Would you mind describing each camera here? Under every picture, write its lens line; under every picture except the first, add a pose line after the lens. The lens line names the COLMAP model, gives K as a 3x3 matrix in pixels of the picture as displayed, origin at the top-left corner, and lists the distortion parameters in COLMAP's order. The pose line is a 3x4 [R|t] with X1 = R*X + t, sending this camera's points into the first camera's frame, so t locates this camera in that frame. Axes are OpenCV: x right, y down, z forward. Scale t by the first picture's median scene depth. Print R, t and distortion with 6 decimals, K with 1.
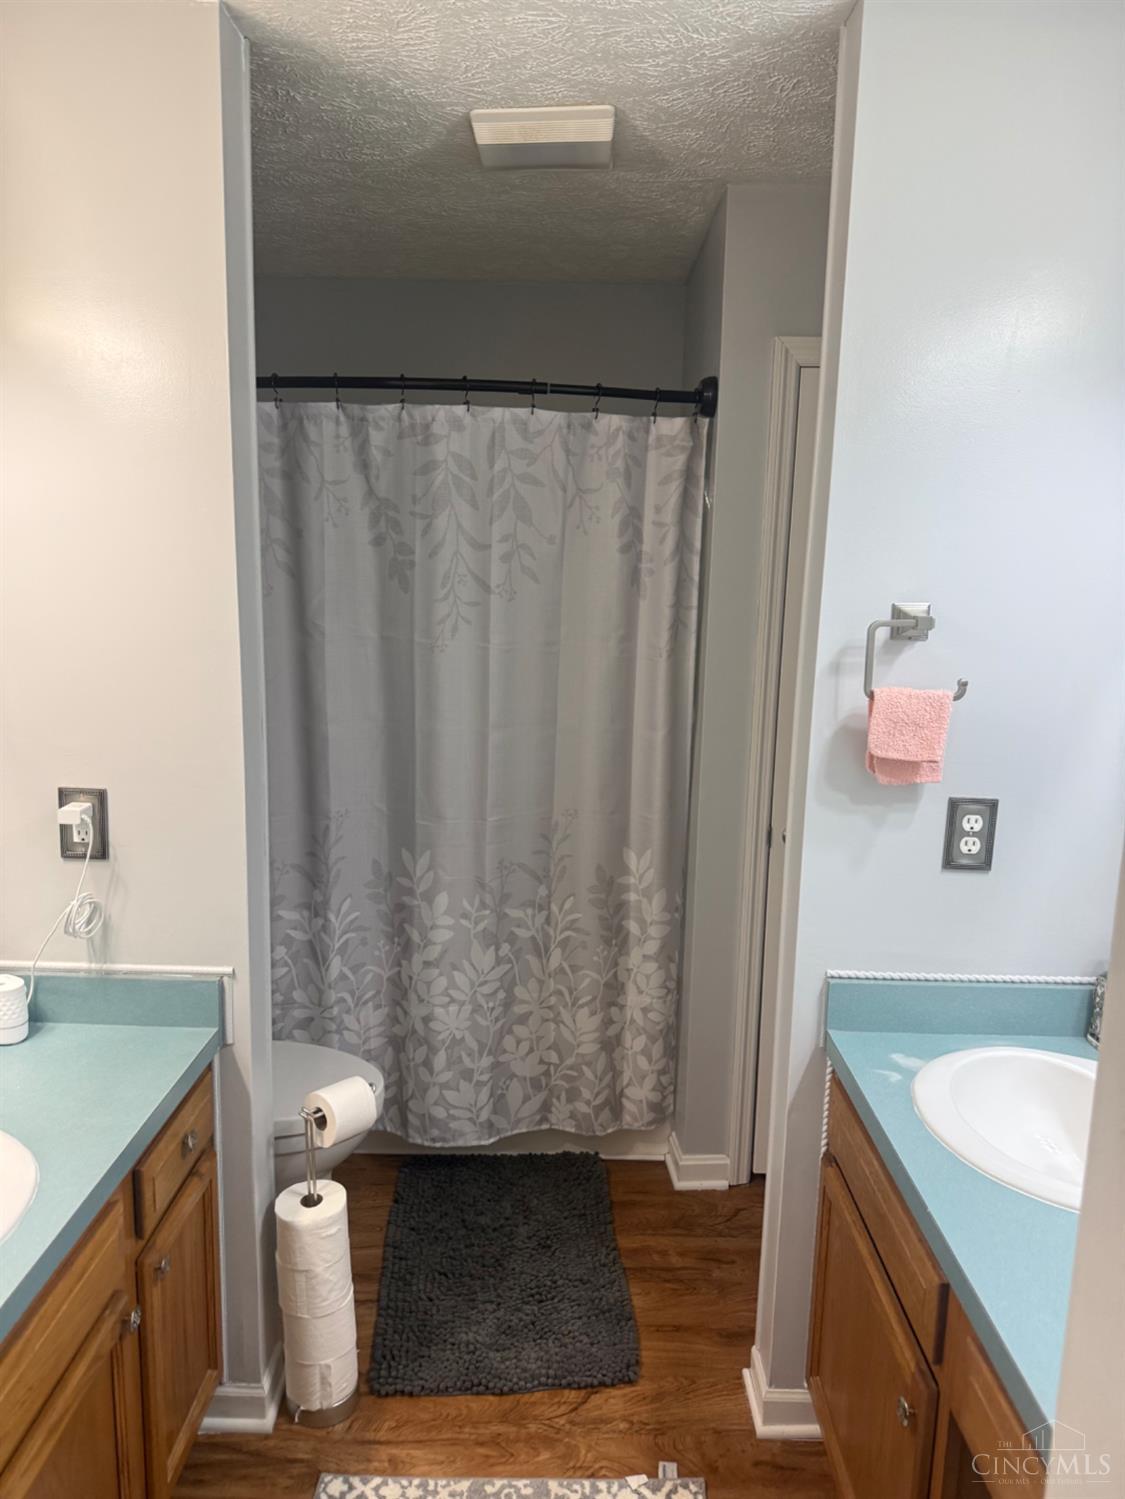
lens RADIAL K [[993.9, 0, 575.8], [0, 993.9, 752.7], [0, 0, 1]] dist [0.156132, -0.234278]
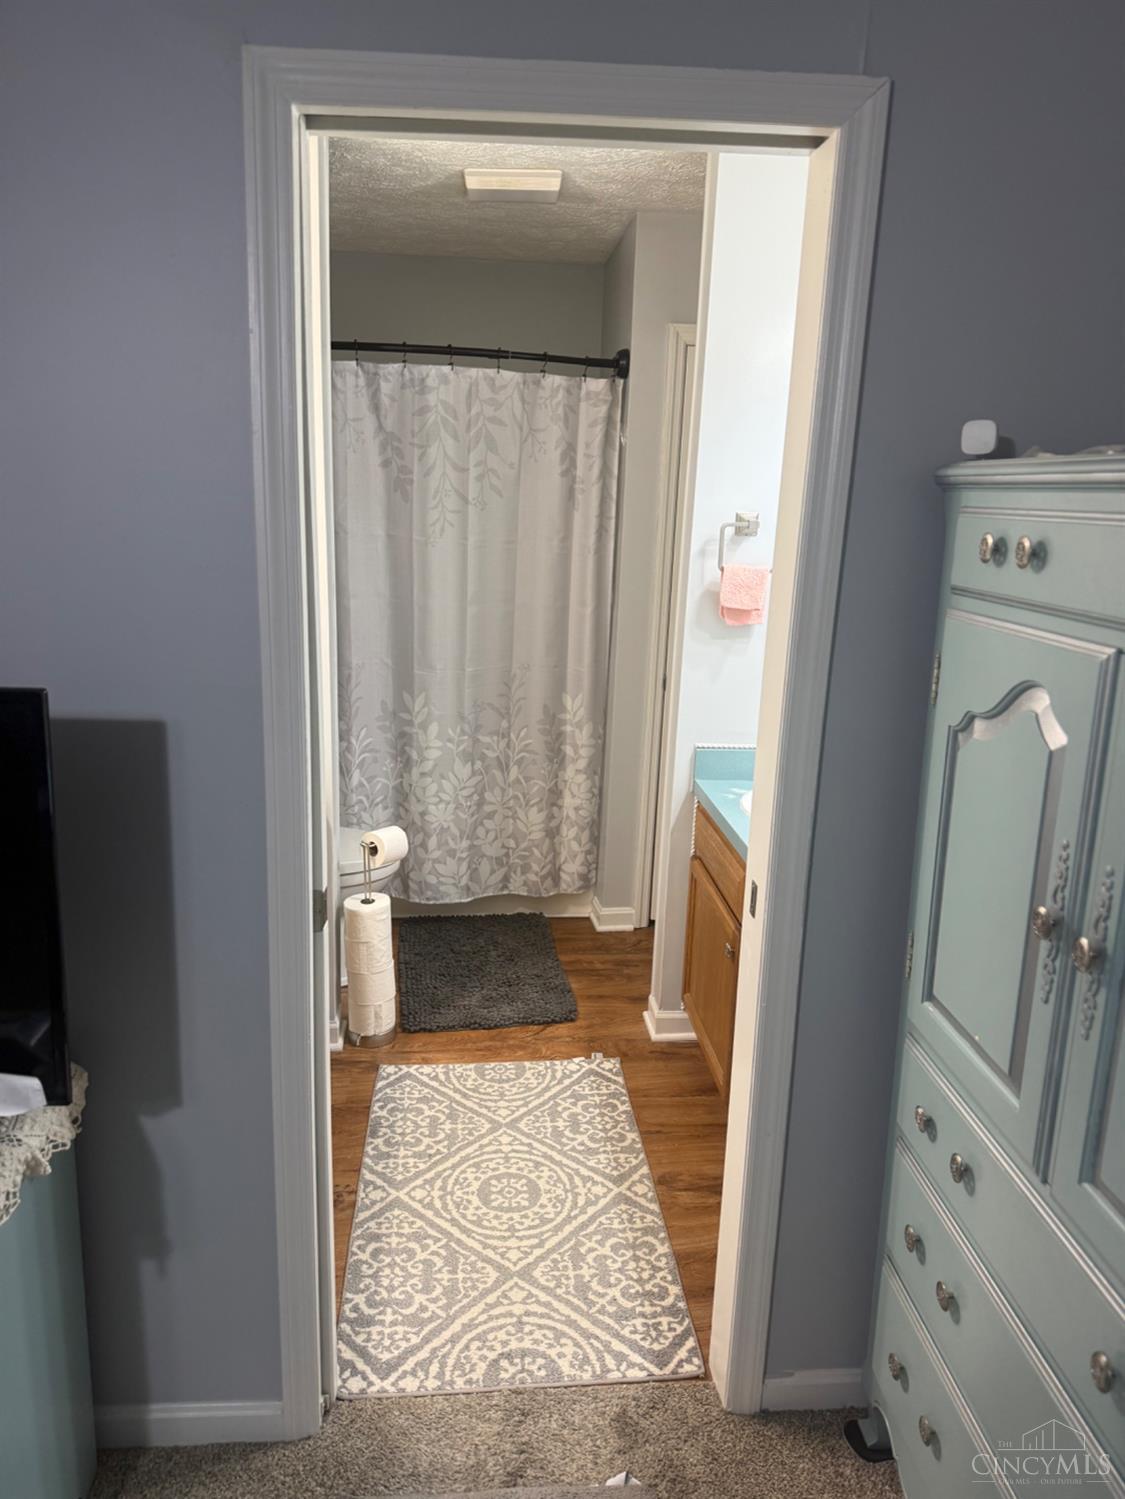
lens RADIAL K [[993.9, 0, 575.8], [0, 993.9, 752.7], [0, 0, 1]] dist [0.156132, -0.234278]
pose [[0.995766, -0.007611, 0.091605, -0.066749], [0.000874, 0.997305, 0.073363, 0.082973], [-0.091916, -0.072972, 0.993089, -0.427164]]
